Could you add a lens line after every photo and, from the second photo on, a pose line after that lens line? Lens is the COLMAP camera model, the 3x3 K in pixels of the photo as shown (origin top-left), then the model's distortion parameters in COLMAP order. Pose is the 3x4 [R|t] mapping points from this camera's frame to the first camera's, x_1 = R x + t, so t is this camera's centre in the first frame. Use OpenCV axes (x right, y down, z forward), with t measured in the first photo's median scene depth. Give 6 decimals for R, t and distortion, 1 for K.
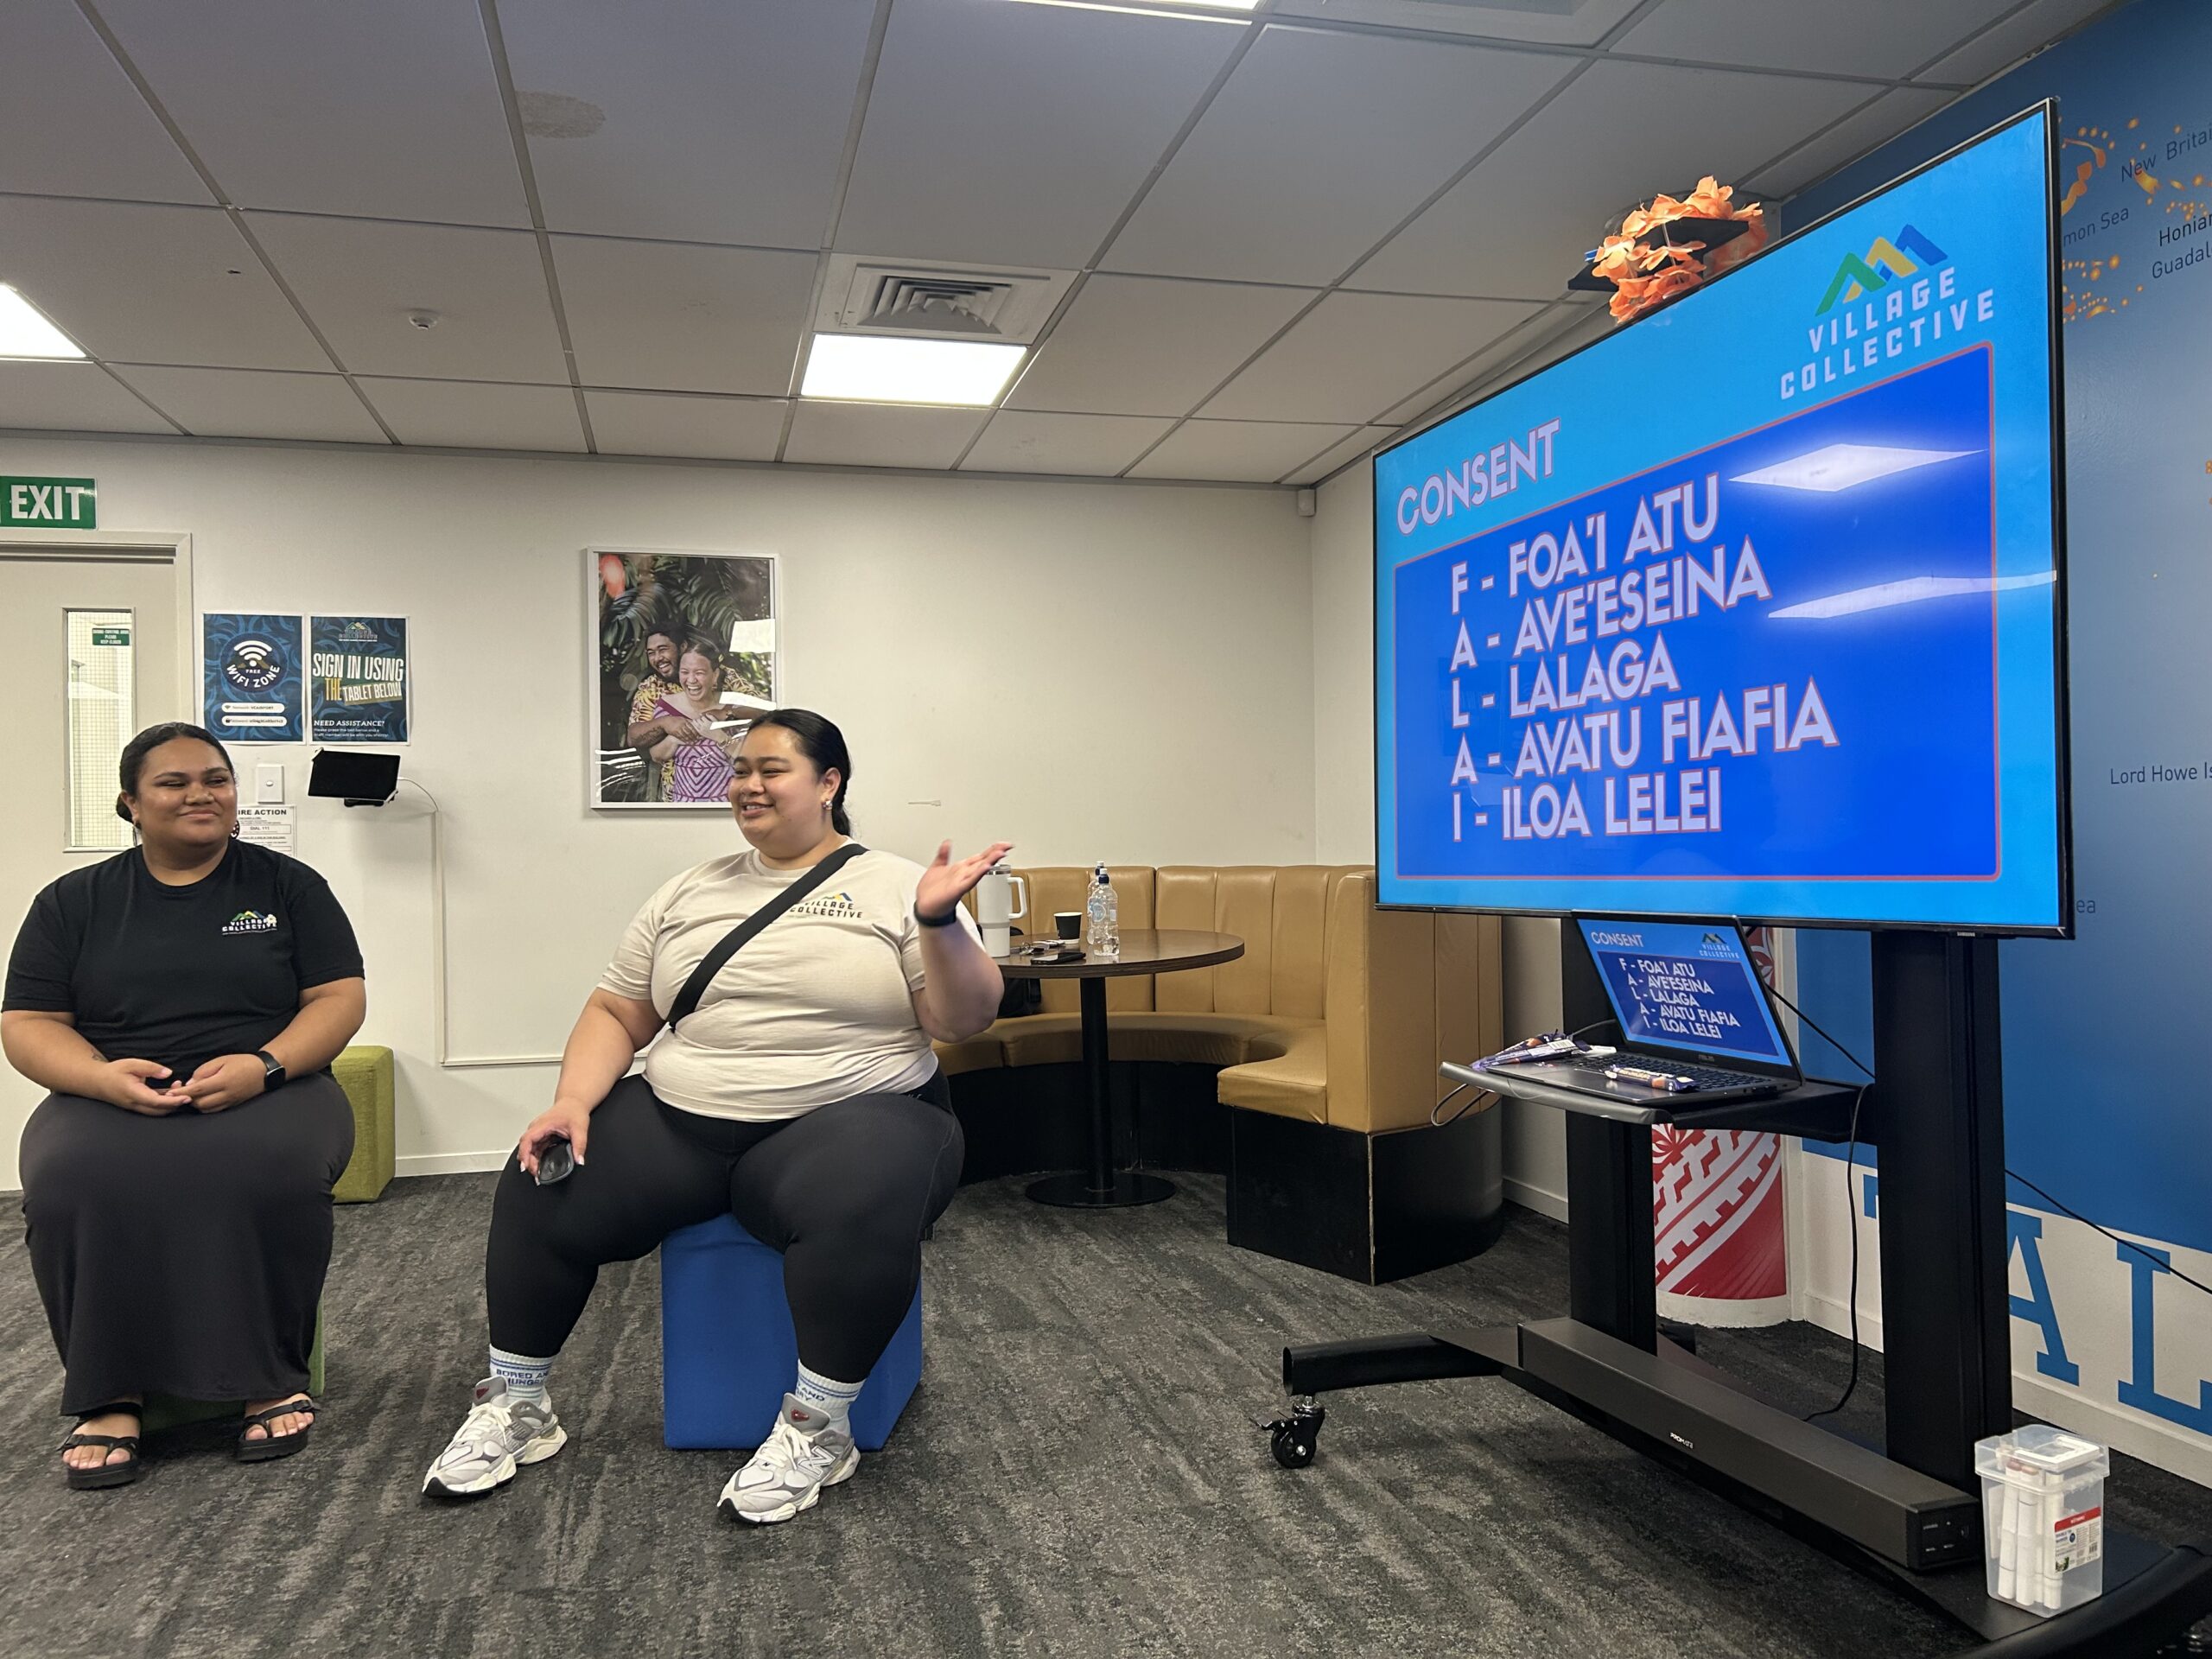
lens RADIAL K [[1676.8, 0, 1105.1], [0, 1676.8, 828.9], [0, 0, 1]] dist [0.021948, -0.004689]
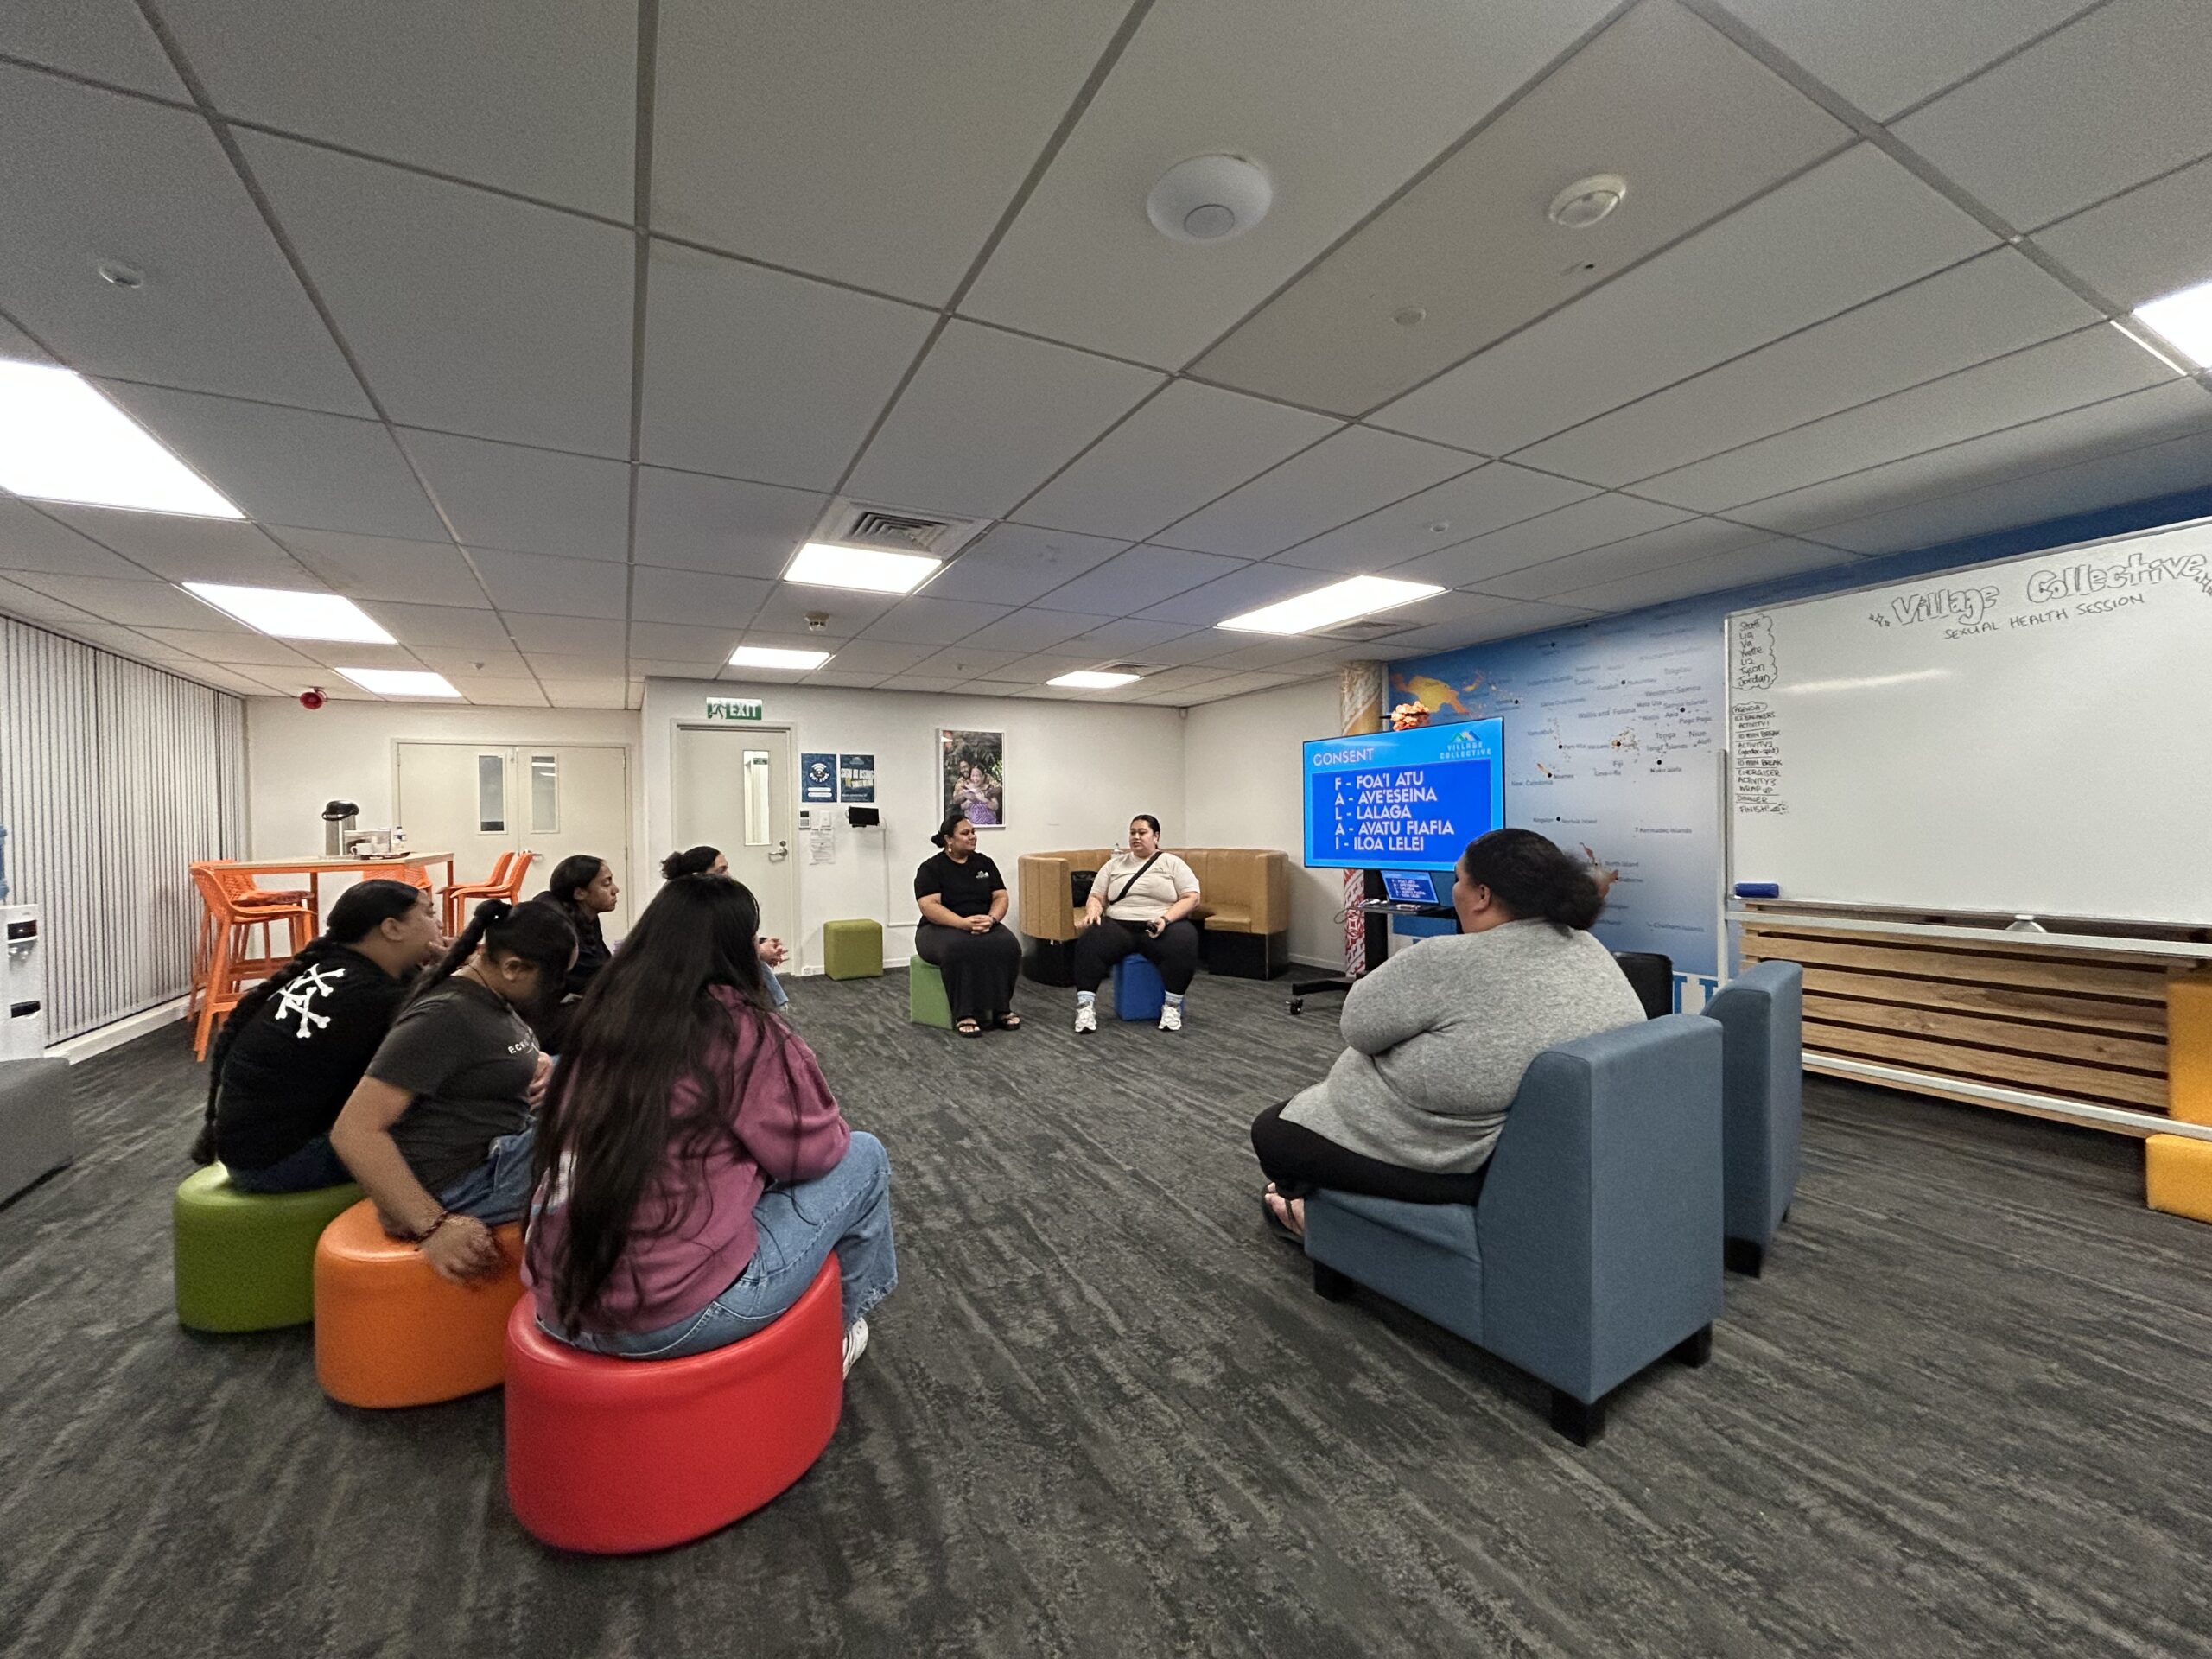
lens RADIAL K [[900.1, 0, 1113.5], [0, 900.1, 833.9], [0, 0, 1]] dist [0.000621, 0.000140]
pose [[0.969851, -0.001450, 0.243695, -0.803564], [-0.004340, 0.999721, 0.023220, -0.076049], [-0.243661, -0.023577, 0.969574, -0.886218]]
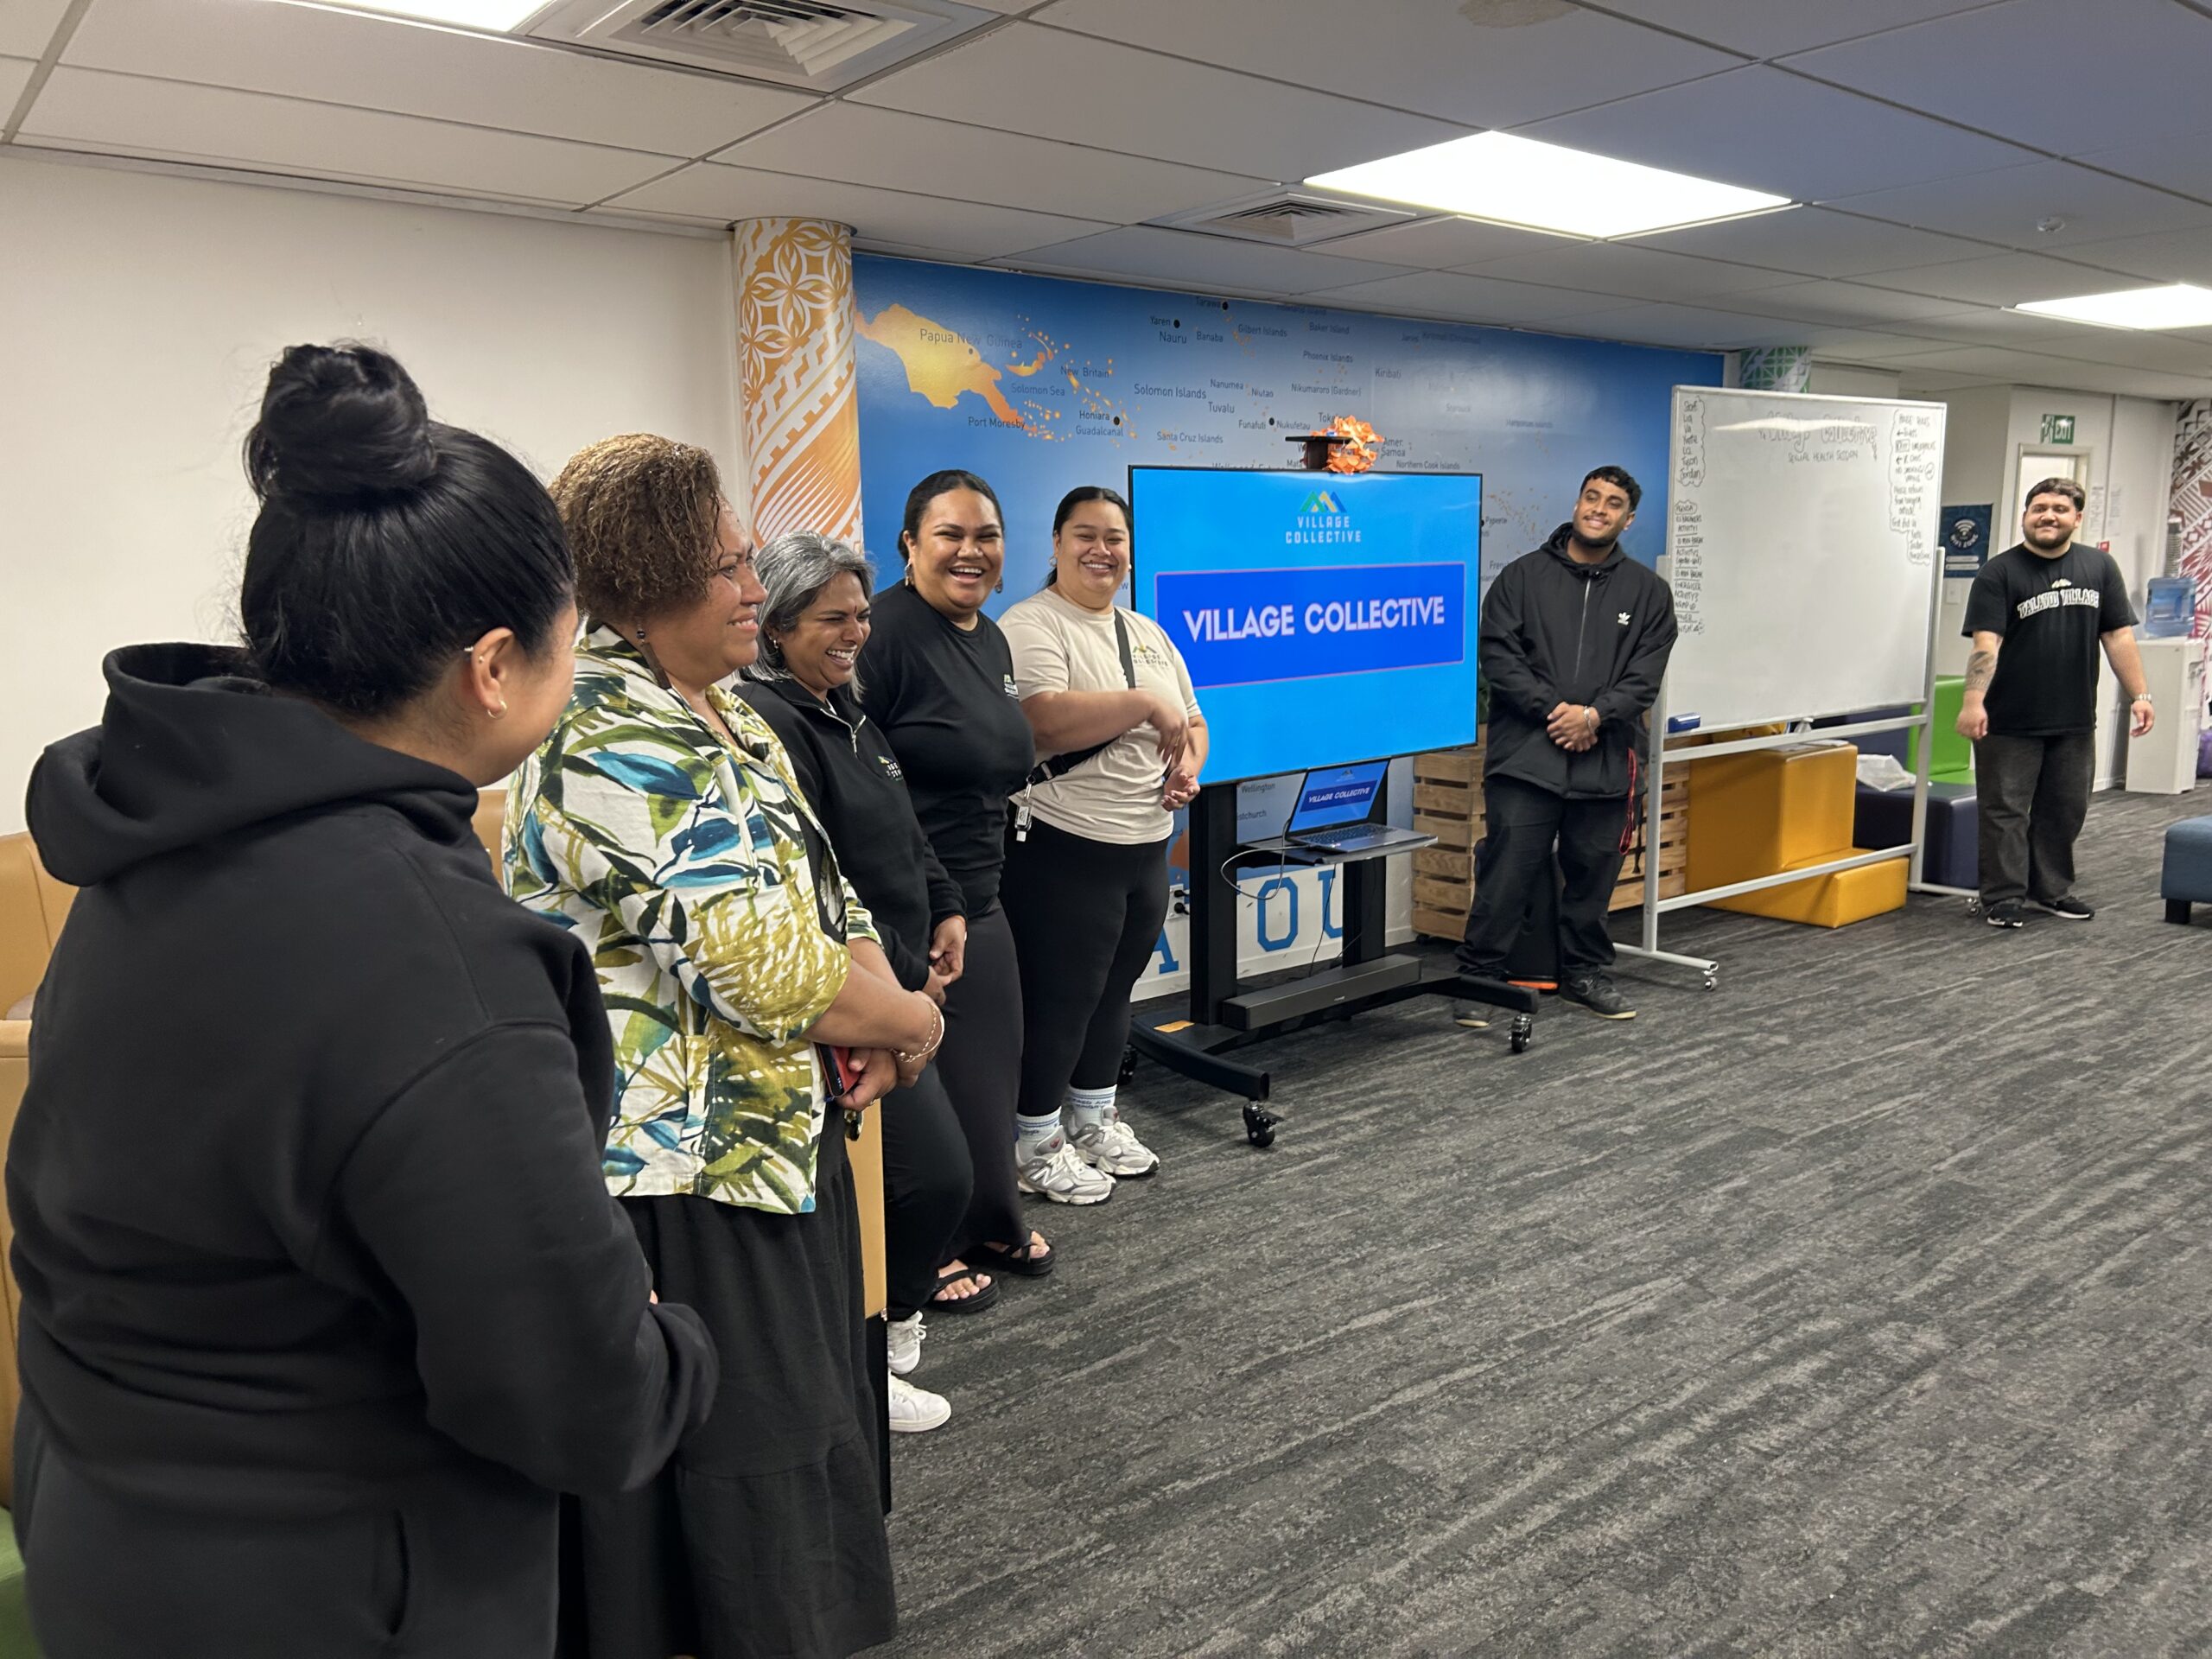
lens RADIAL K [[1676.8, 0, 1103.8], [0, 1676.8, 835.7], [0, 0, 1]] dist [0.021948, -0.004689]
pose [[-0.406191, -0.125286, 0.905159, -1.242033], [0.007647, 0.990056, 0.140468, -0.131988], [-0.913756, 0.063979, -0.401194, 1.792213]]
